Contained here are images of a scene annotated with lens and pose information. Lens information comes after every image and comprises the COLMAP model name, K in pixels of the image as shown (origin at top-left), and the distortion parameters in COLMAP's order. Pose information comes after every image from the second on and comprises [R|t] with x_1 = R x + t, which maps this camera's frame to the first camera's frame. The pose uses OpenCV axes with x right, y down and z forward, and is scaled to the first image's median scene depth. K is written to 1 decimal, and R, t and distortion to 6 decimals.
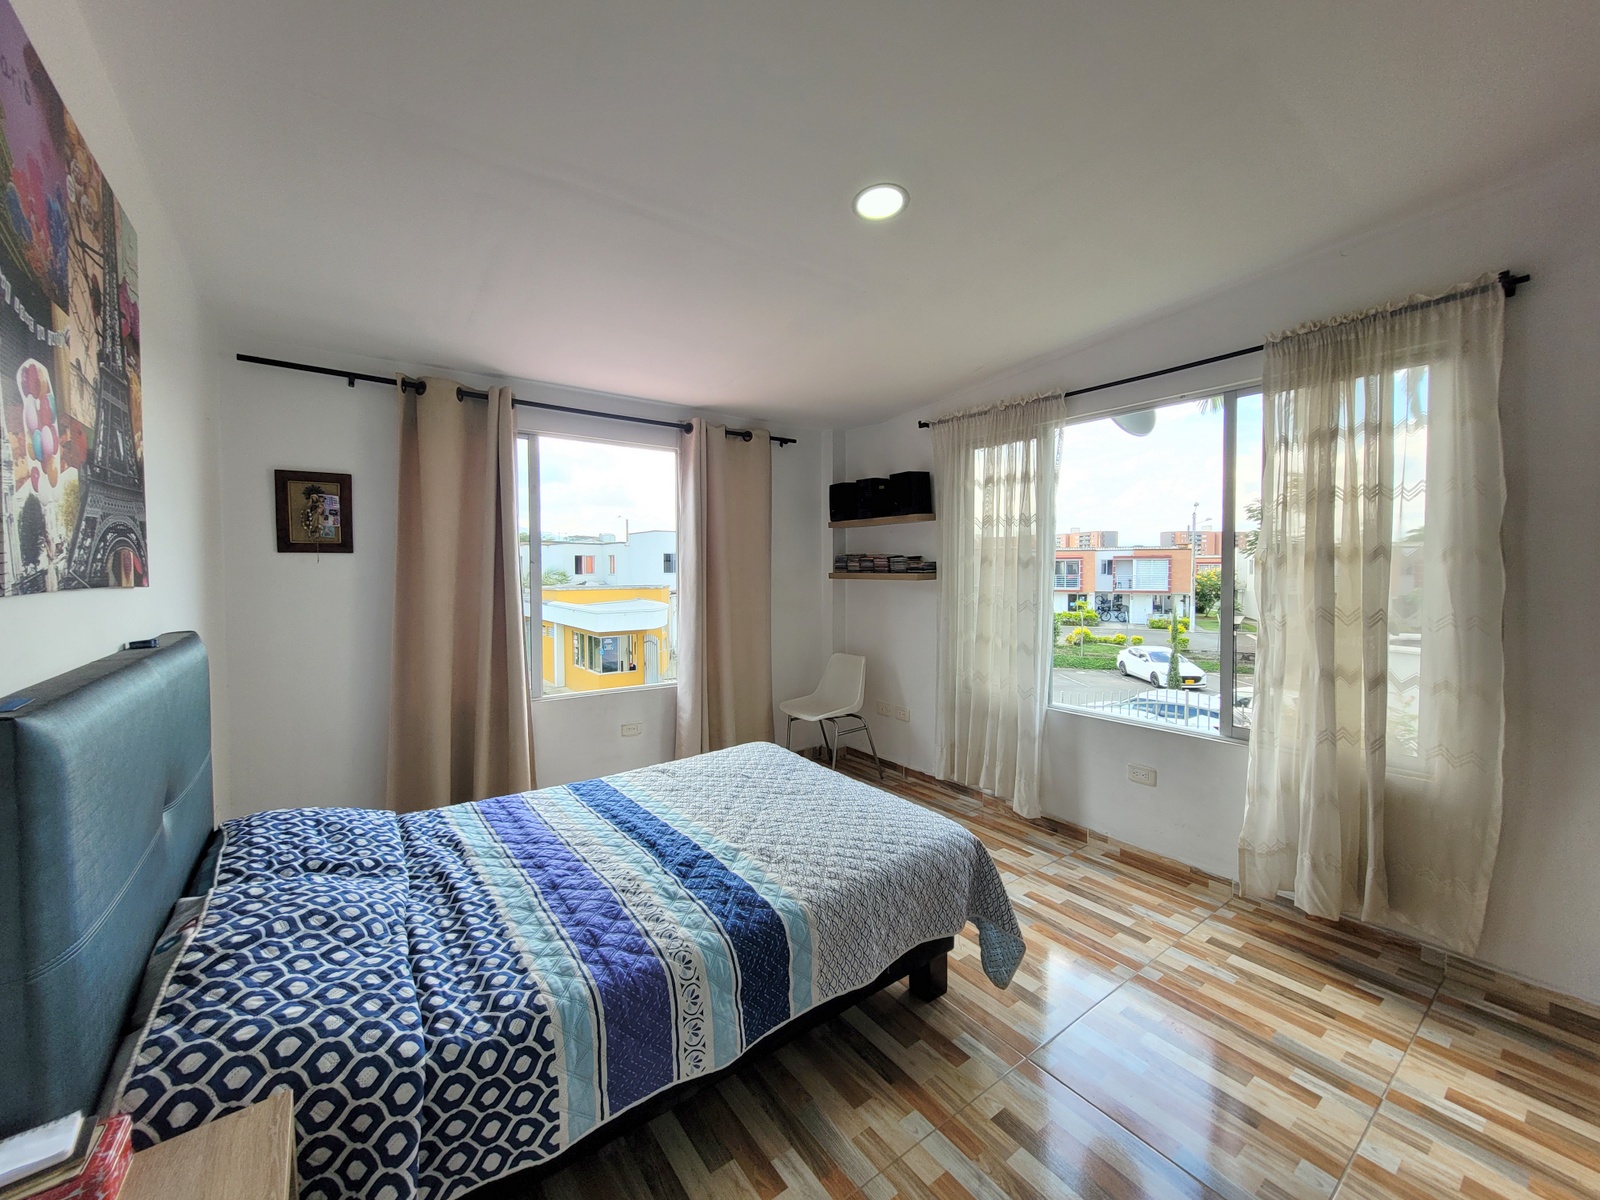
lens RADIAL K [[628.6, 0, 801.4], [0, 628.6, 592.7], [0, 0, 1]] dist [-0.000452, 0.000725]
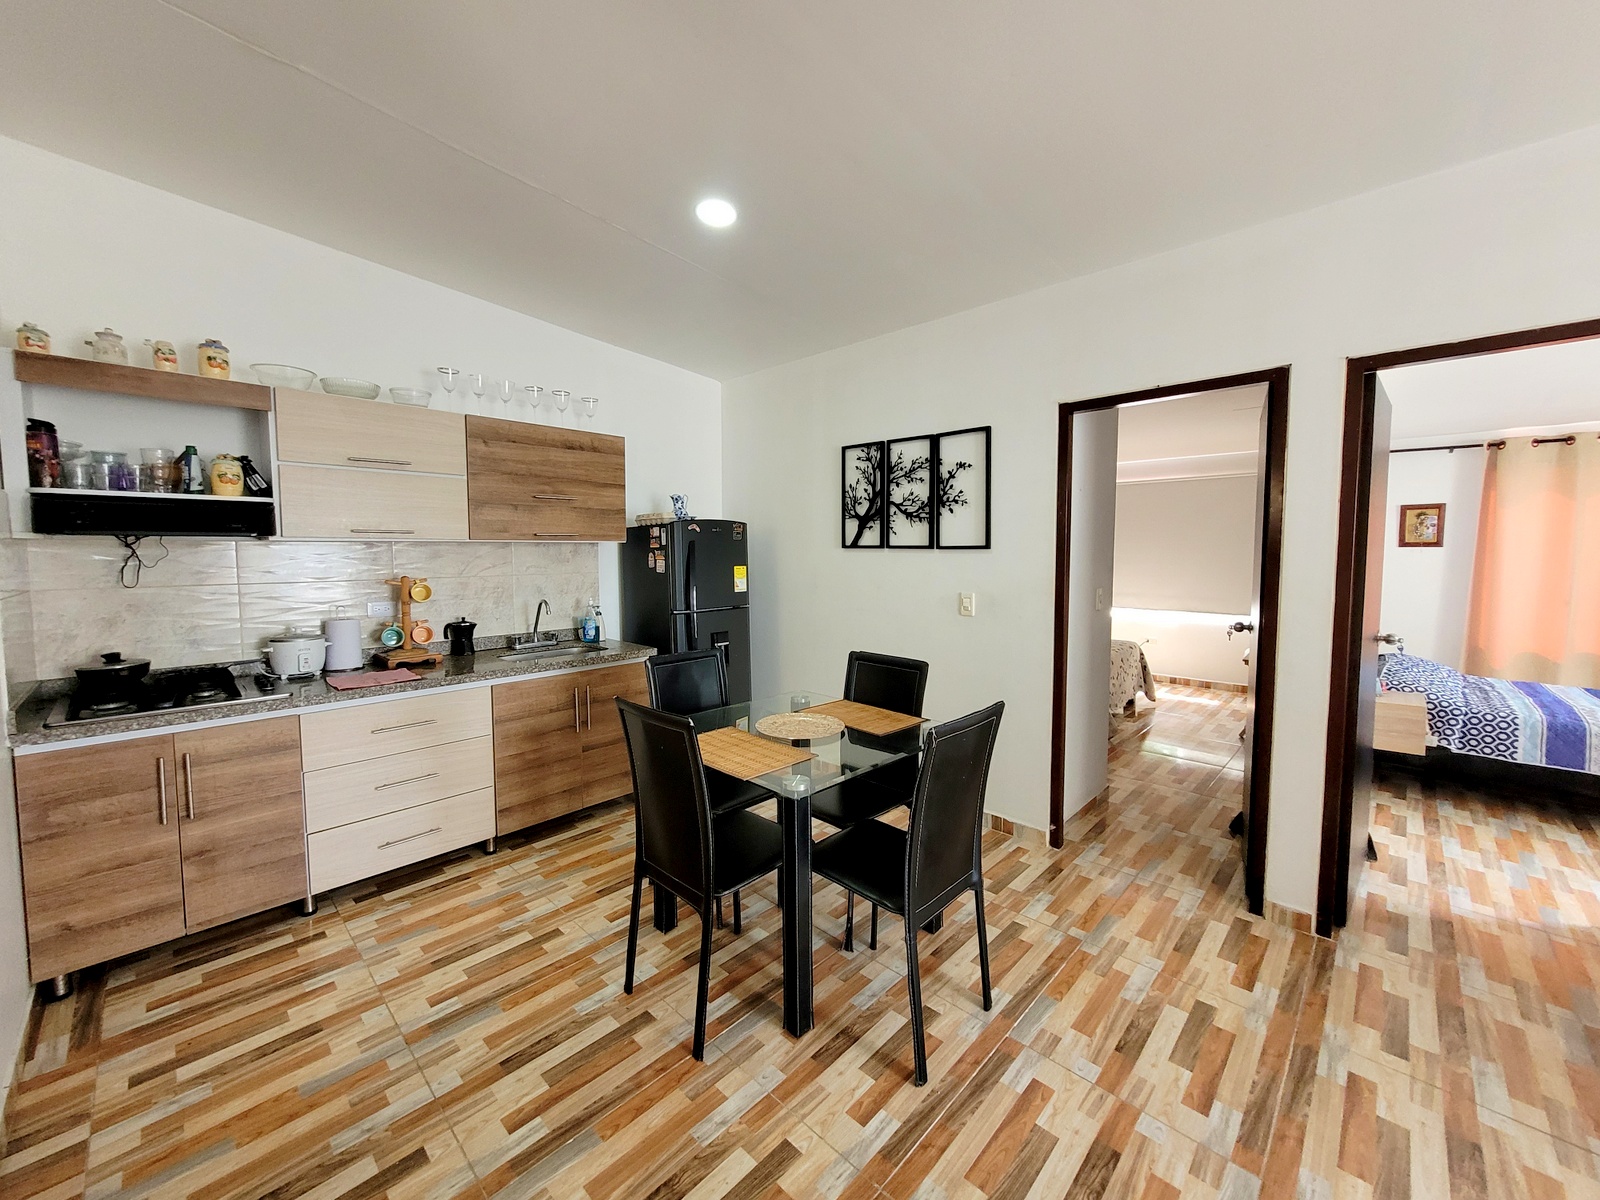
lens RADIAL K [[628.6, 0, 812.9], [0, 628.6, 588.8], [0, 0, 1]] dist [-0.000452, 0.000725]
pose [[0.185776, 0.065711, -0.980393, 1.664950], [-0.037178, 0.997517, 0.059814, 0.030080], [0.981889, 0.025337, 0.187757, -2.545941]]
